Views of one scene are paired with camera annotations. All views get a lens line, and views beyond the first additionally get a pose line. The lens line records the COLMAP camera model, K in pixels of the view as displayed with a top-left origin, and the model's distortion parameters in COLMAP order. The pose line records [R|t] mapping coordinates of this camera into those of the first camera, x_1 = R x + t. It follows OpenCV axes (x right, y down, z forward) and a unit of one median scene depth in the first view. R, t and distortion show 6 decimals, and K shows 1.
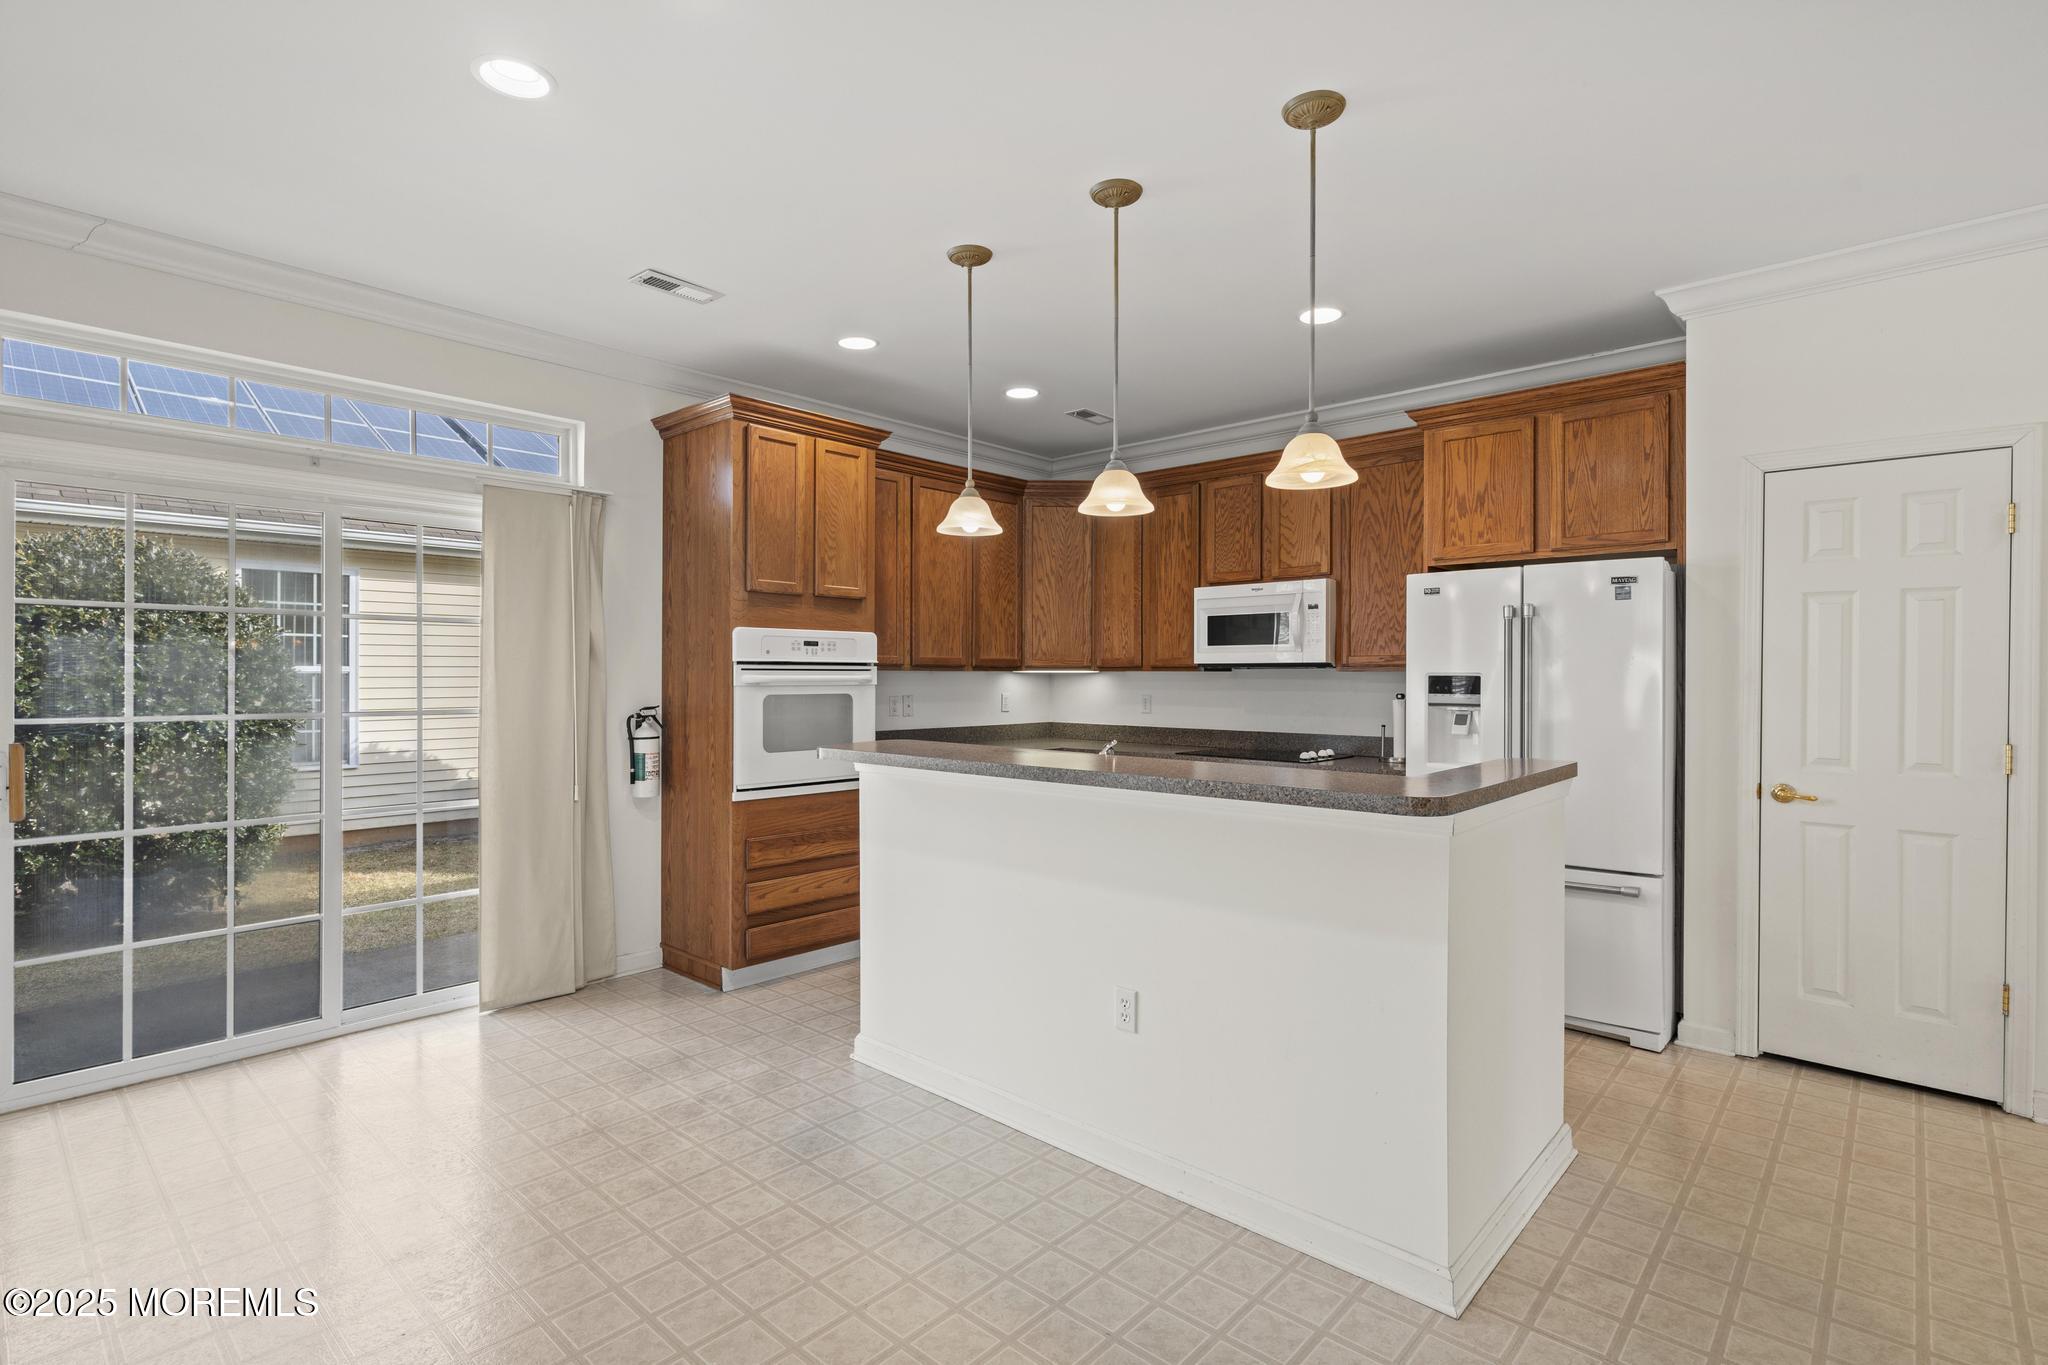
lens RADIAL K [[986.4, 0, 1017.0], [0, 986.4, 670.0], [0, 0, 1]] dist [0.000550, -0.000082]
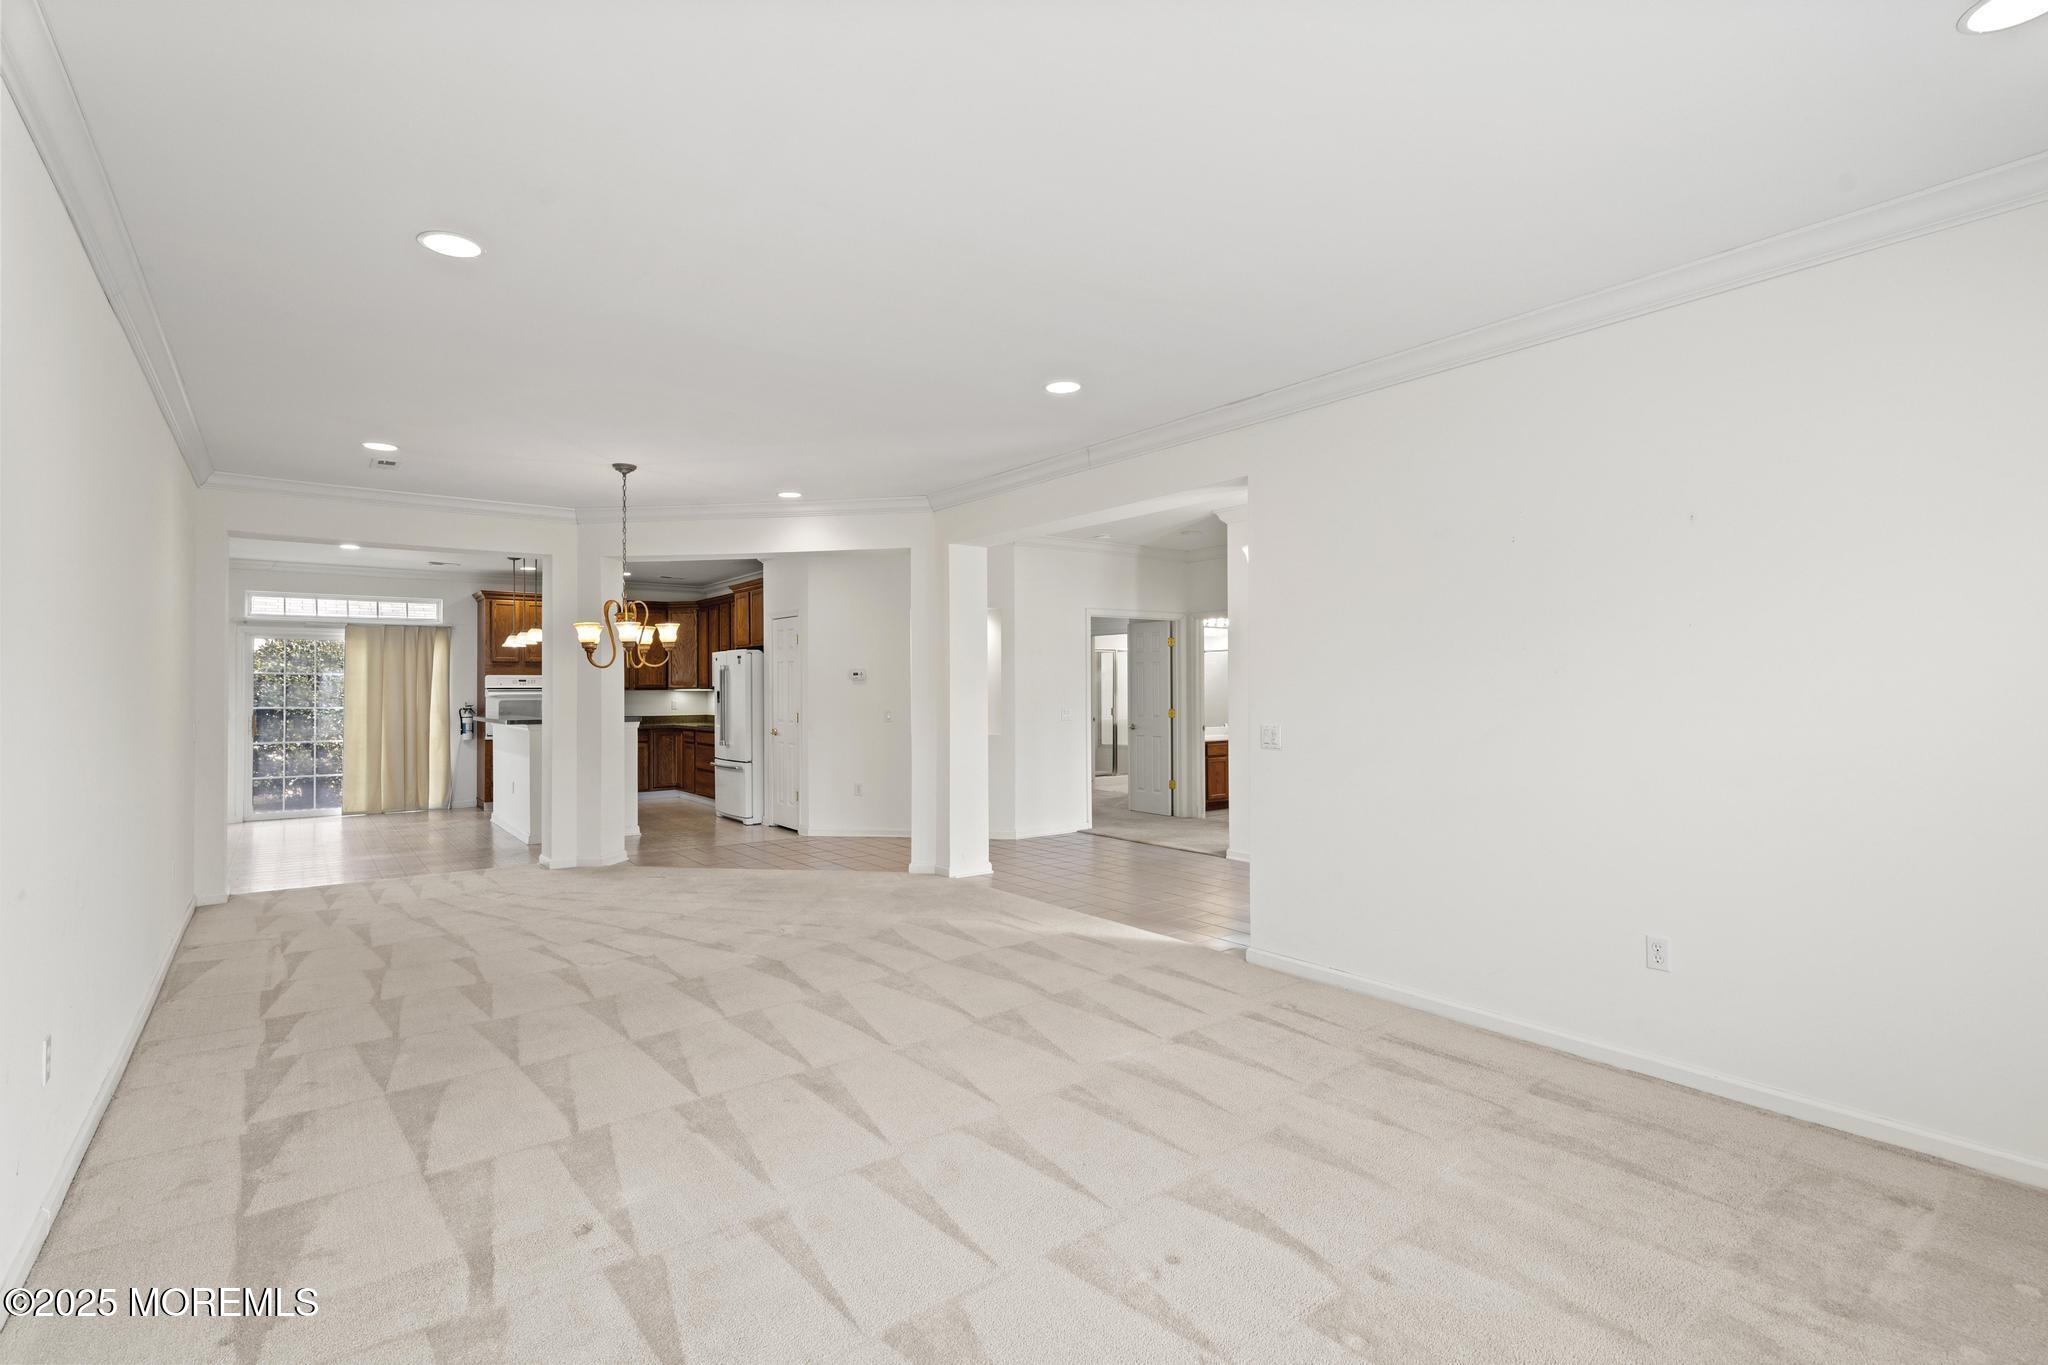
lens RADIAL K [[986.4, 0, 1017.0], [0, 986.4, 670.0], [0, 0, 1]] dist [0.000550, -0.000082]
pose [[0.981402, -0.011293, -0.191630, 1.608085], [0.008548, 0.999849, -0.015143, -0.004895], [0.191772, 0.013223, 0.981350, -1.332791]]
